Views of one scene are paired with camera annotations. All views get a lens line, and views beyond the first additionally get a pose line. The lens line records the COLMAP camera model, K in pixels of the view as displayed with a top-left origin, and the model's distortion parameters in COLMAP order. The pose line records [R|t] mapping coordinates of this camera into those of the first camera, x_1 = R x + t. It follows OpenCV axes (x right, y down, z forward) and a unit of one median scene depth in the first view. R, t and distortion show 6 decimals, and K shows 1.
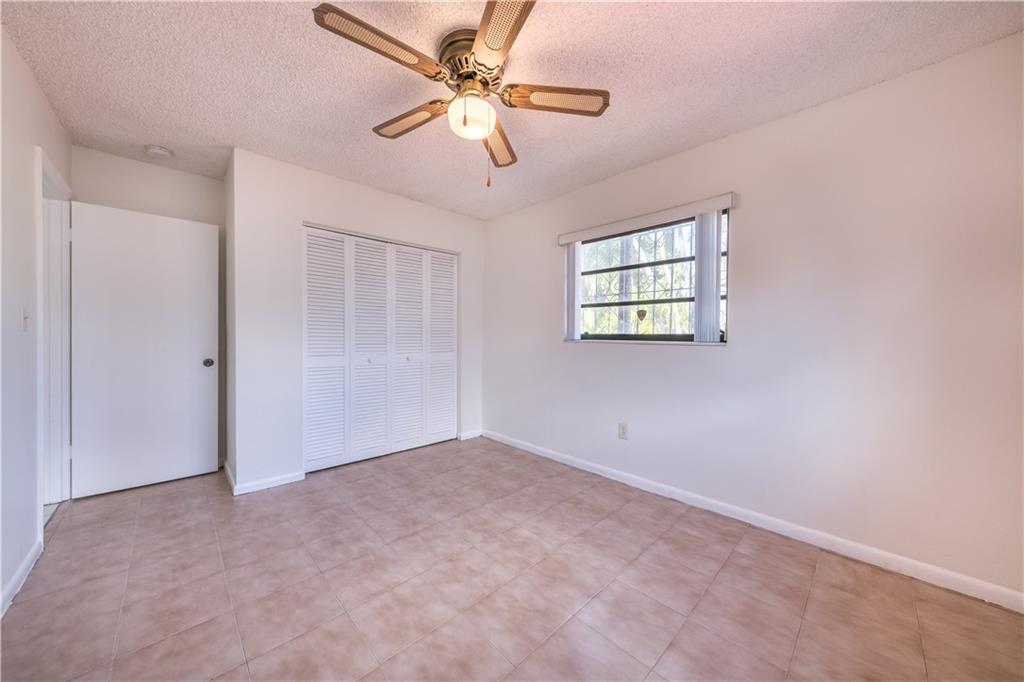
lens RADIAL K [[356.8, 0, 512.7], [0, 356.8, 335.0], [0, 0, 1]] dist [-0.000249, 0.000023]
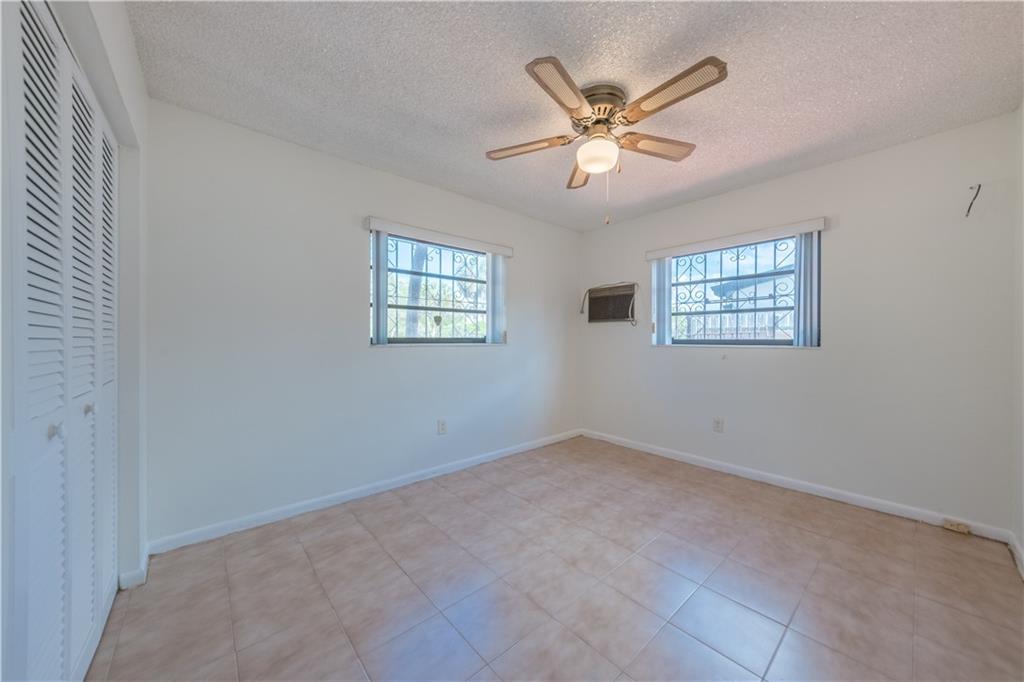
lens RADIAL K [[352.4, 0, 529.8], [0, 352.4, 334.9], [0, 0, 1]] dist [-0.000253, 0.000023]
pose [[0.031791, 0.004909, 0.999482, -0.860154], [-0.001672, 0.999987, -0.004859, -0.007028], [-0.999493, -0.001516, 0.031799, 0.797820]]
